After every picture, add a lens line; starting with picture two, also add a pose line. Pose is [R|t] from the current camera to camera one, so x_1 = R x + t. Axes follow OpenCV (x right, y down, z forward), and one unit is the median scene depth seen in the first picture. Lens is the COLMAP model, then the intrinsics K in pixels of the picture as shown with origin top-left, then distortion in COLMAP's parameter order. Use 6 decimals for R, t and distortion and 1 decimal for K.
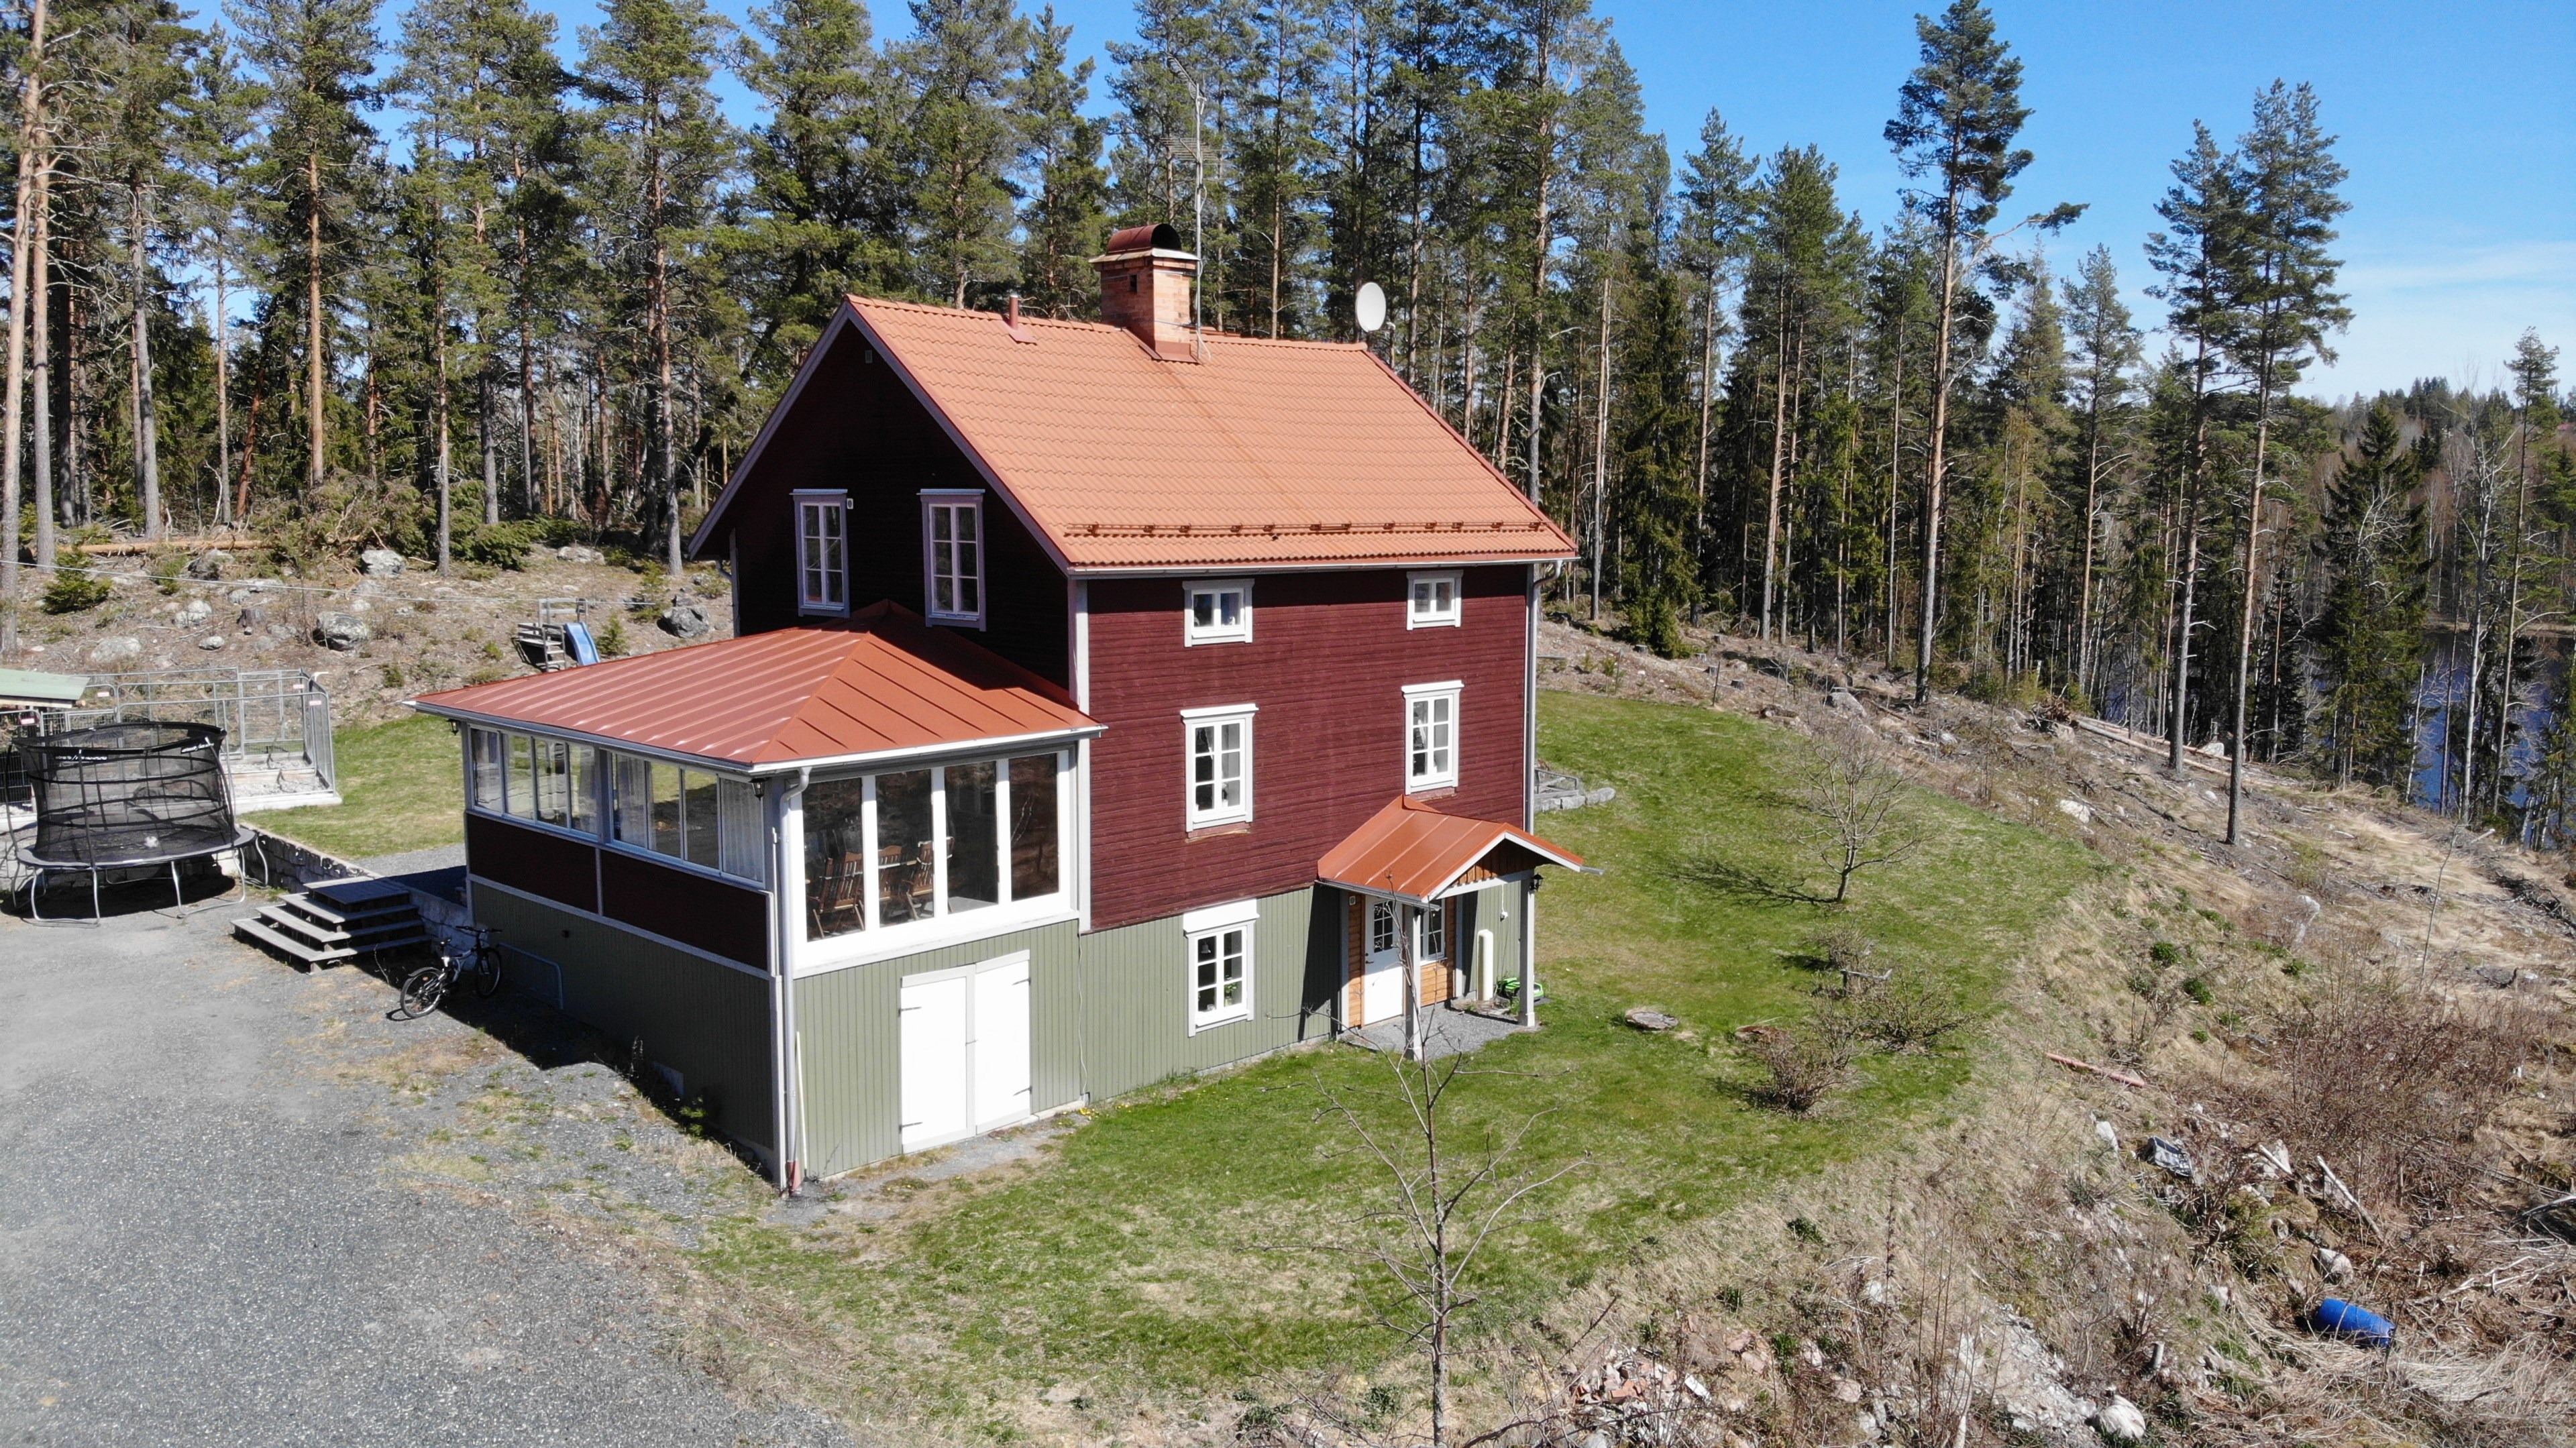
lens RADIAL K [[1901.2, 0, 1279.7], [0, 1901.2, 739.5], [0, 0, 1]] dist [0.388389, -0.352076]
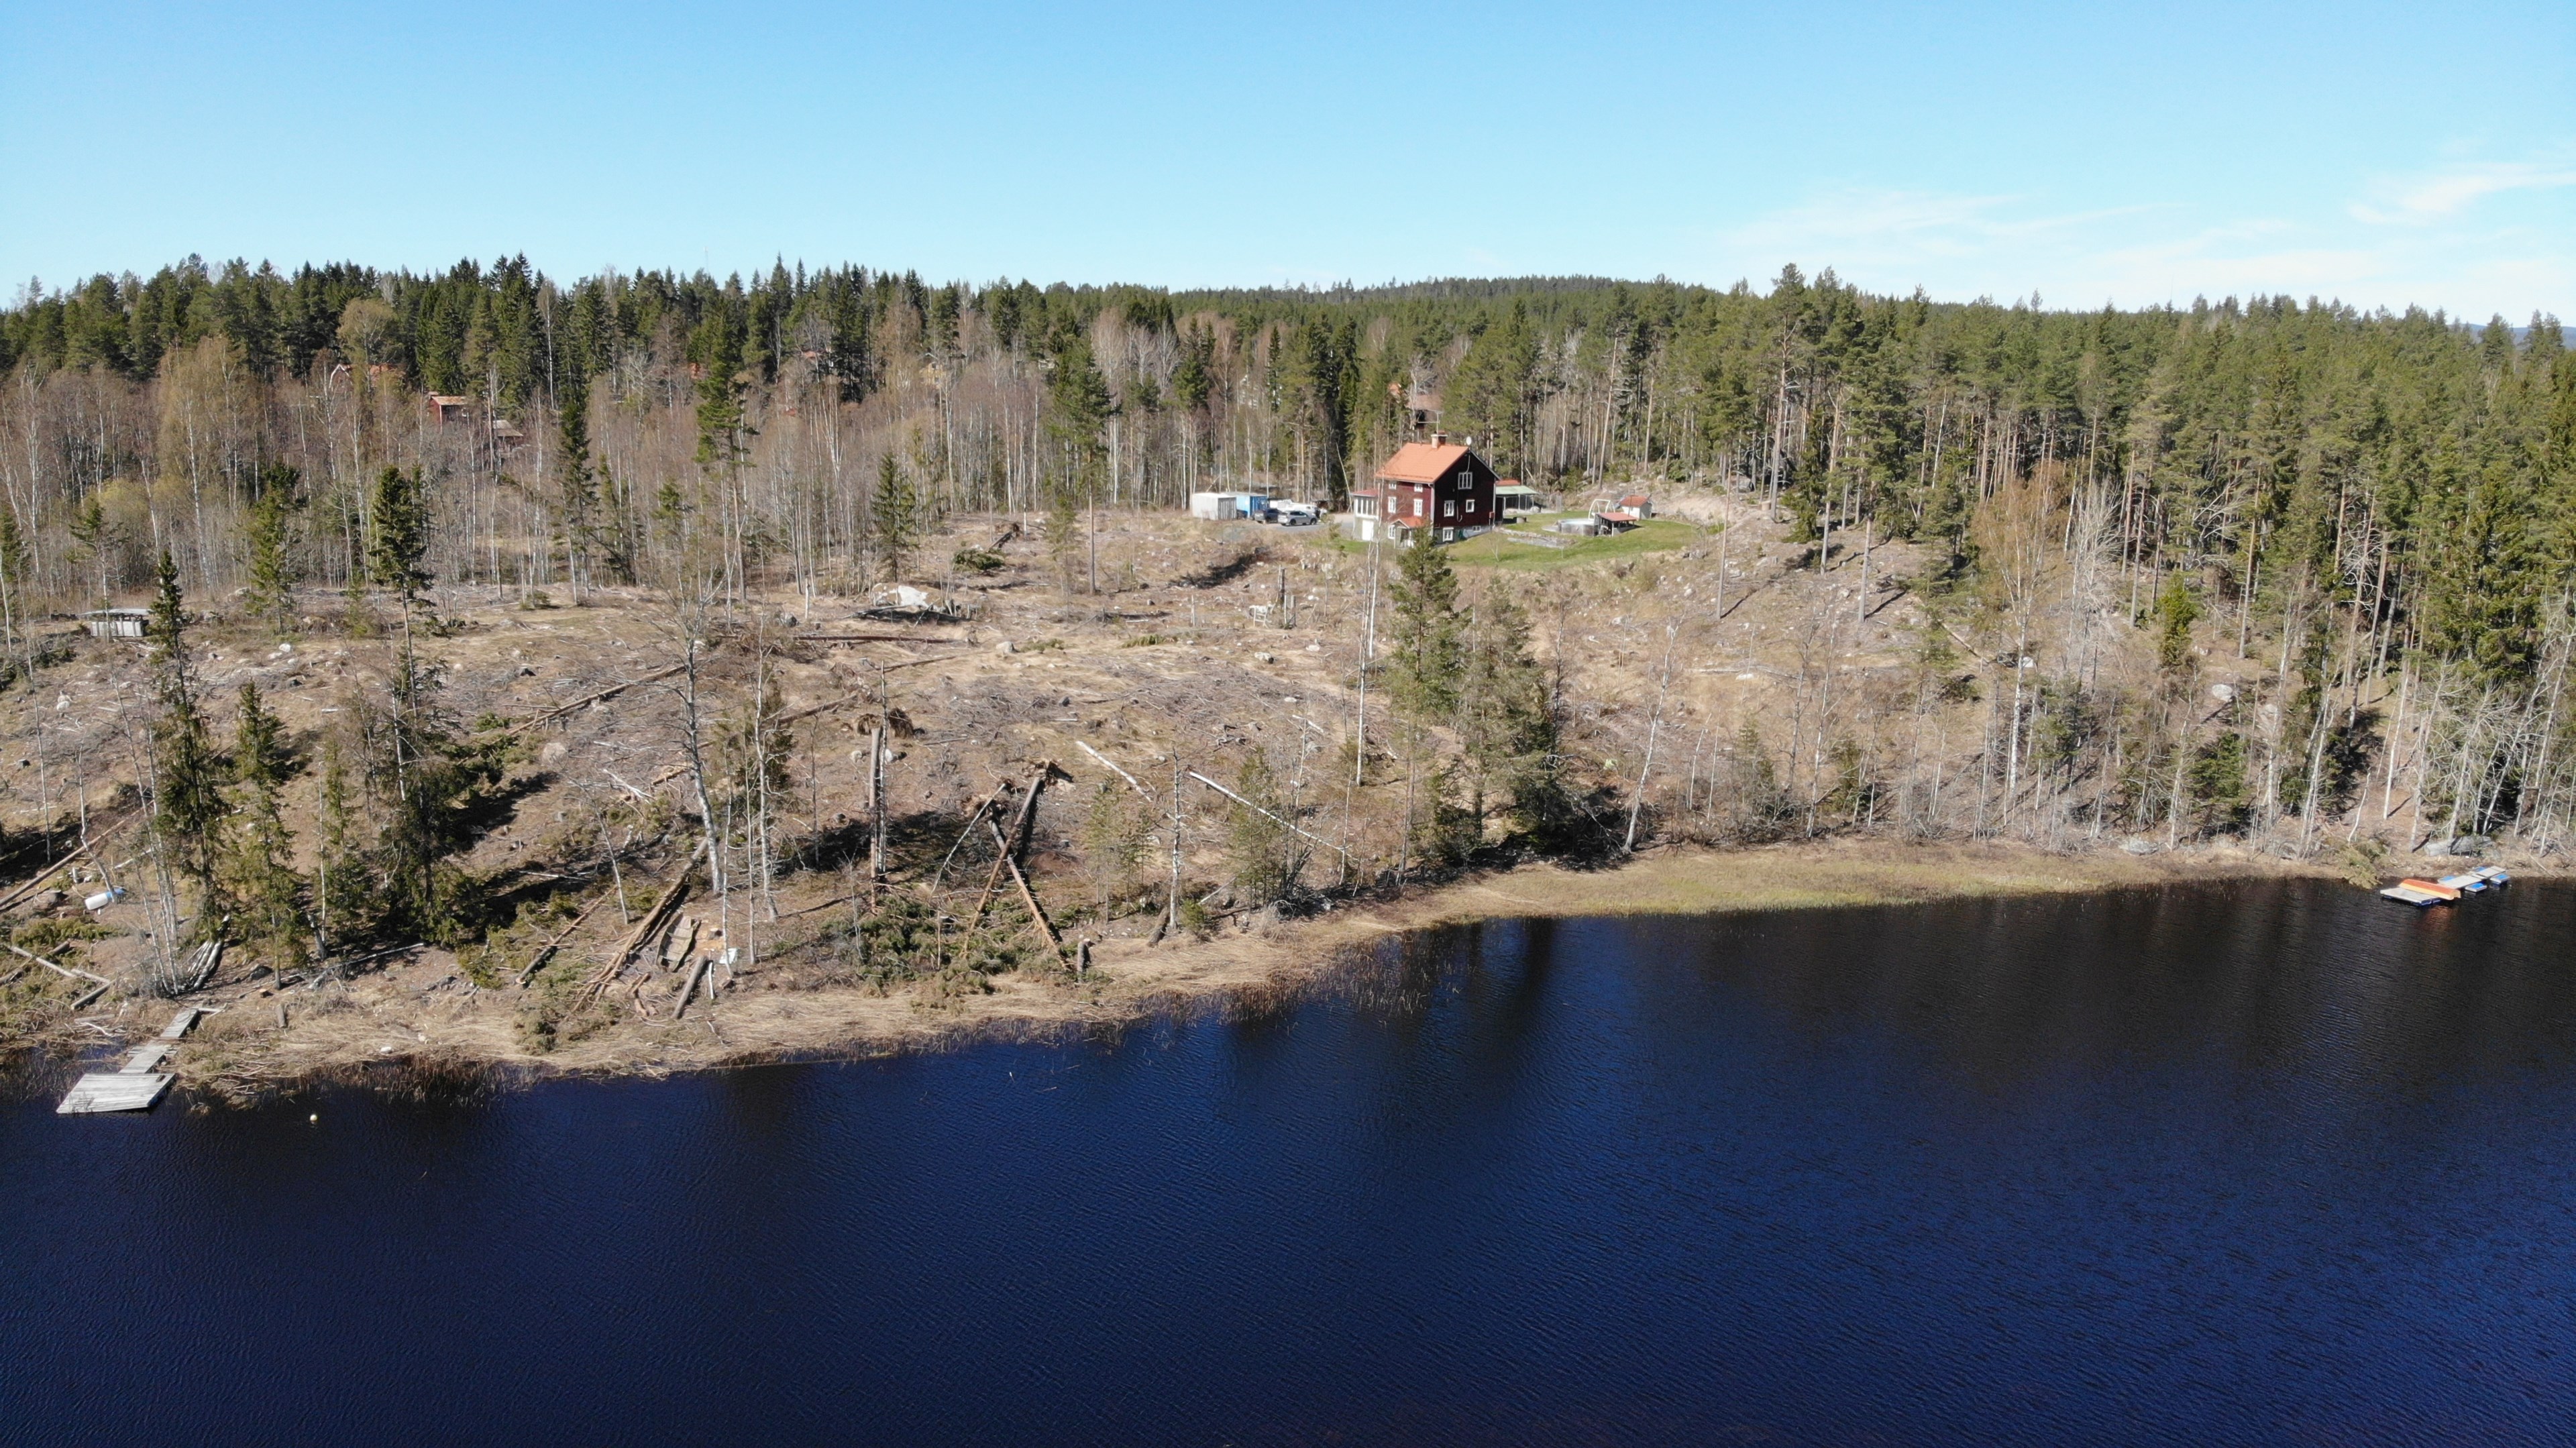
lens RADIAL K [[1916.7, 0, 1286.3], [0, 1916.7, 727.4], [0, 0, 1]] dist [0.159036, -0.365059]
pose [[-0.215422, 0.186555, -0.958536, 7.680030], [-0.123074, 0.968568, 0.216168, -0.741689], [0.968734, 0.164538, -0.185691, 2.185047]]
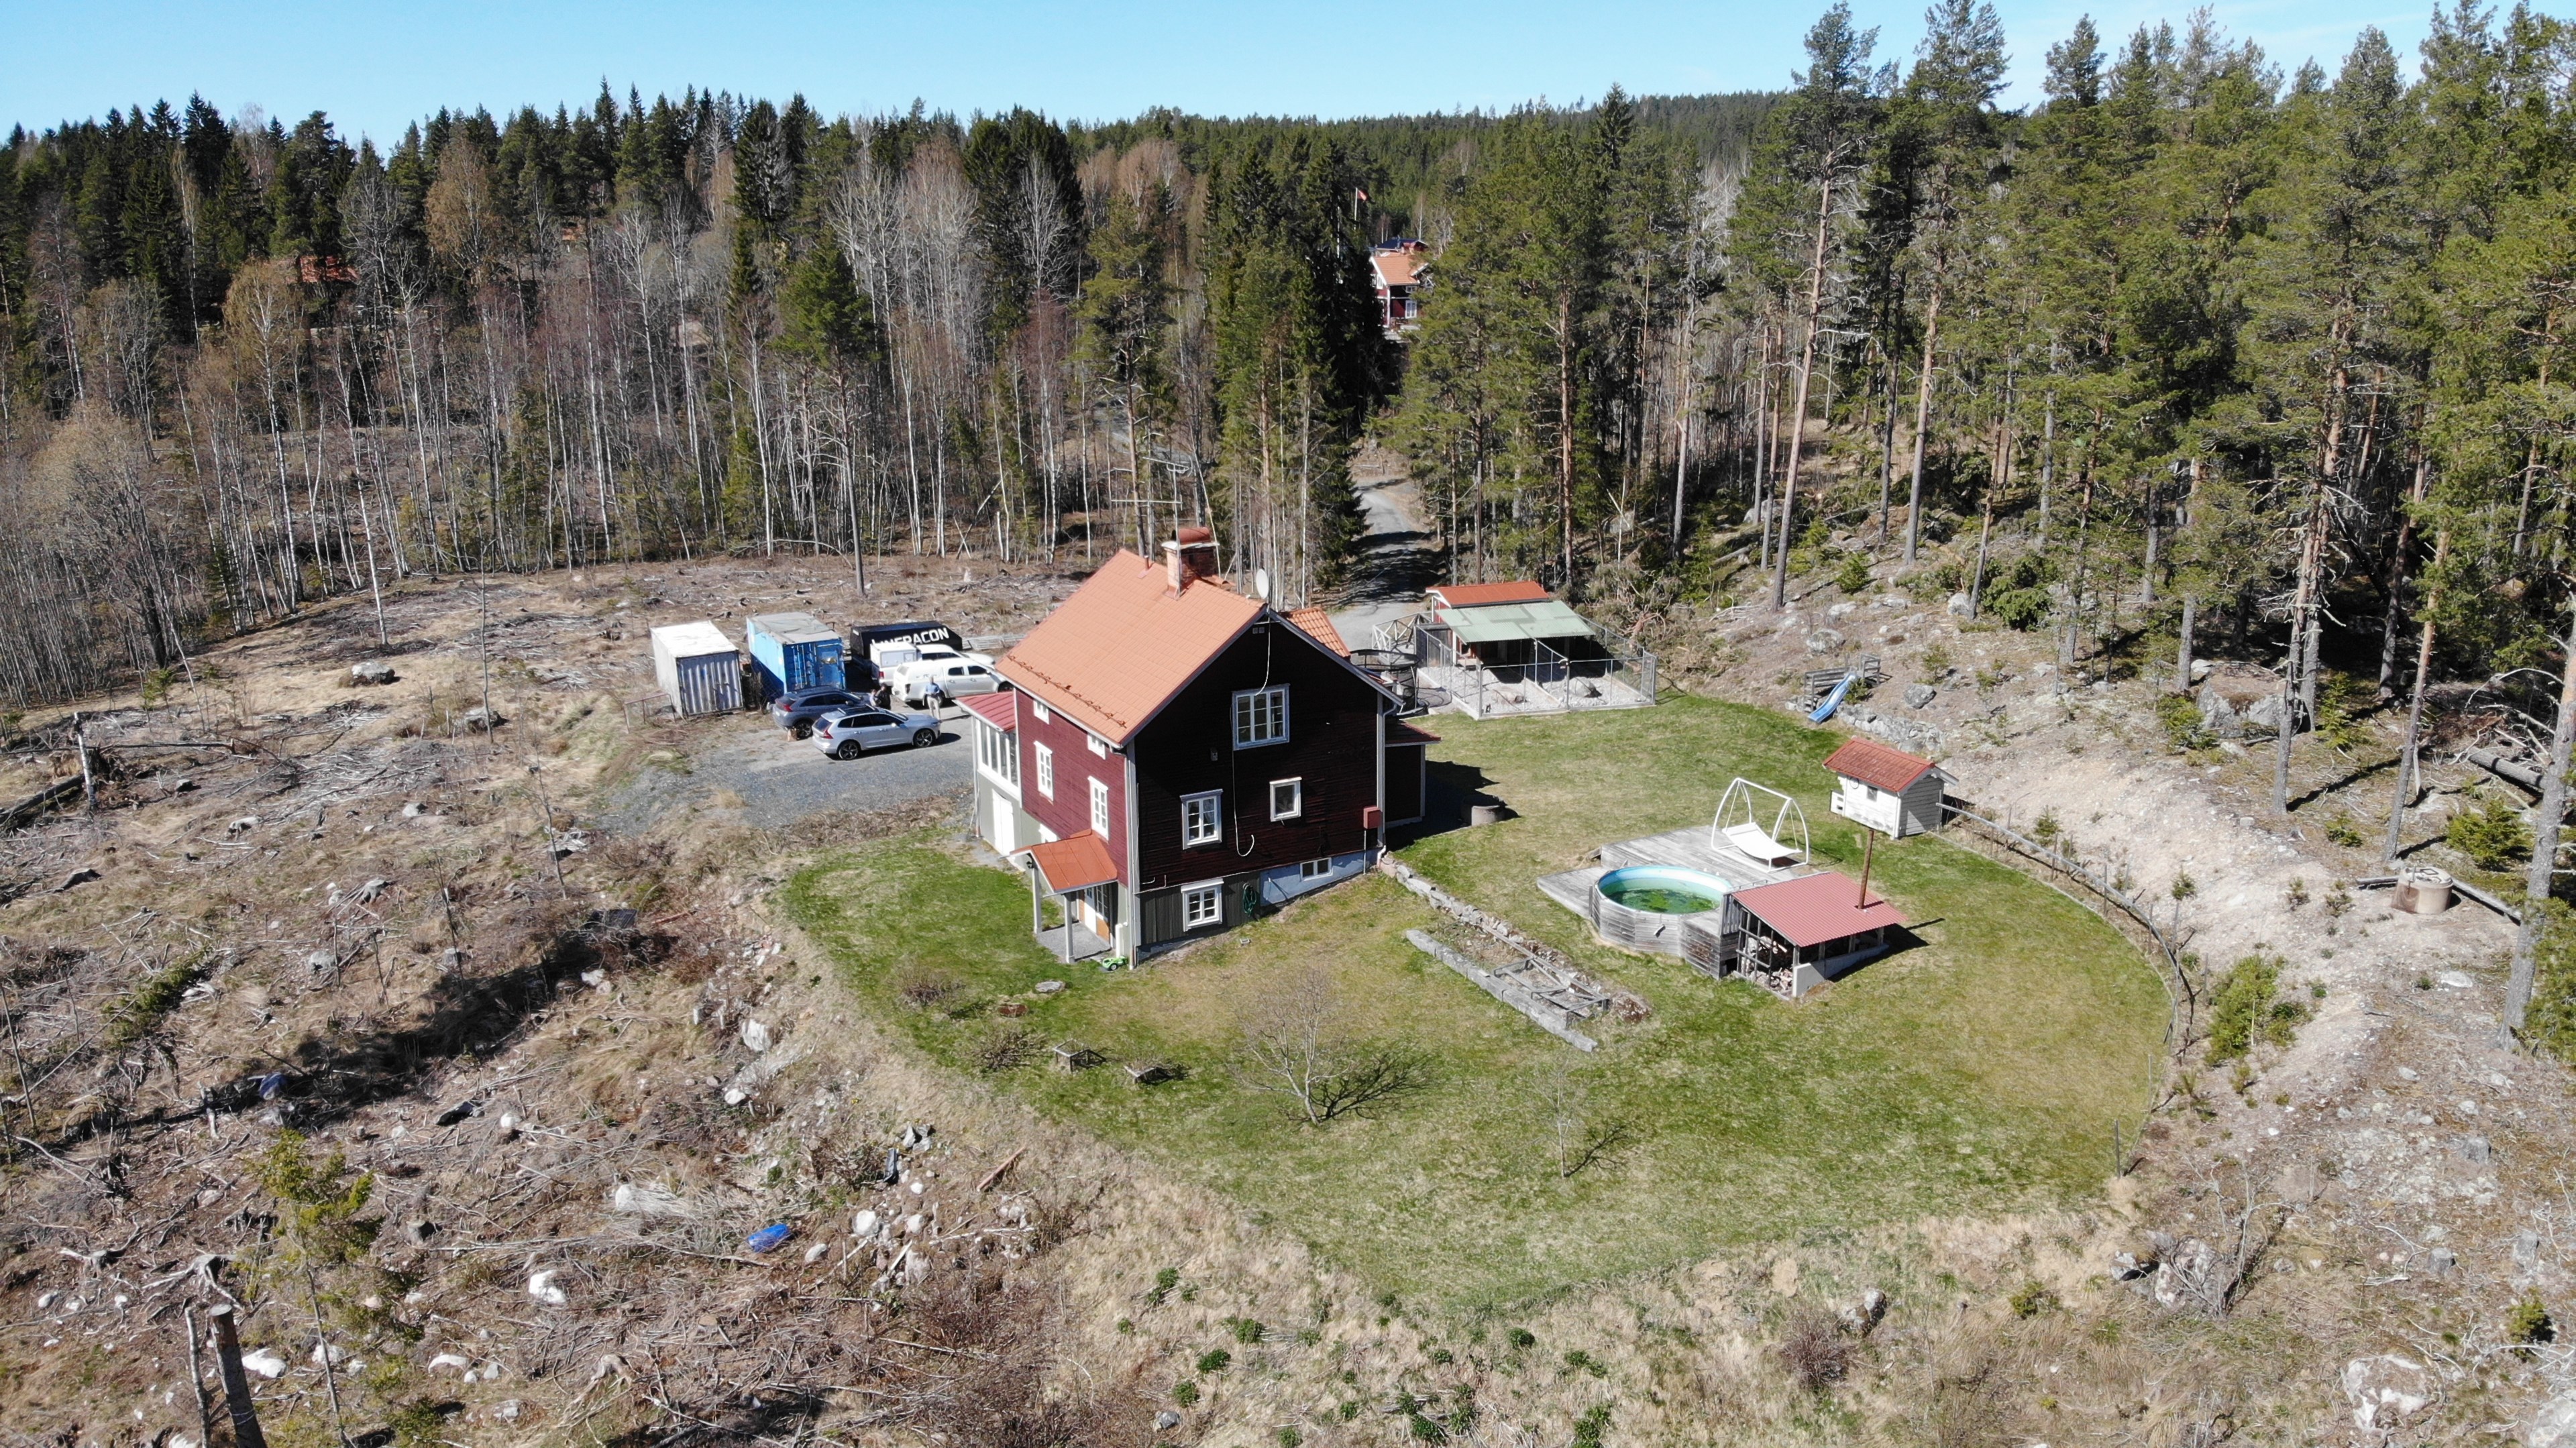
lens RADIAL K [[1916.7, 0, 1286.3], [0, 1916.7, 727.4], [0, 0, 1]] dist [0.159036, -0.365059]
pose [[-0.317474, 0.260309, -0.911839, 1.980301], [-0.095517, 0.947915, 0.303864, -0.768622], [0.943444, 0.183565, -0.276074, 1.913345]]
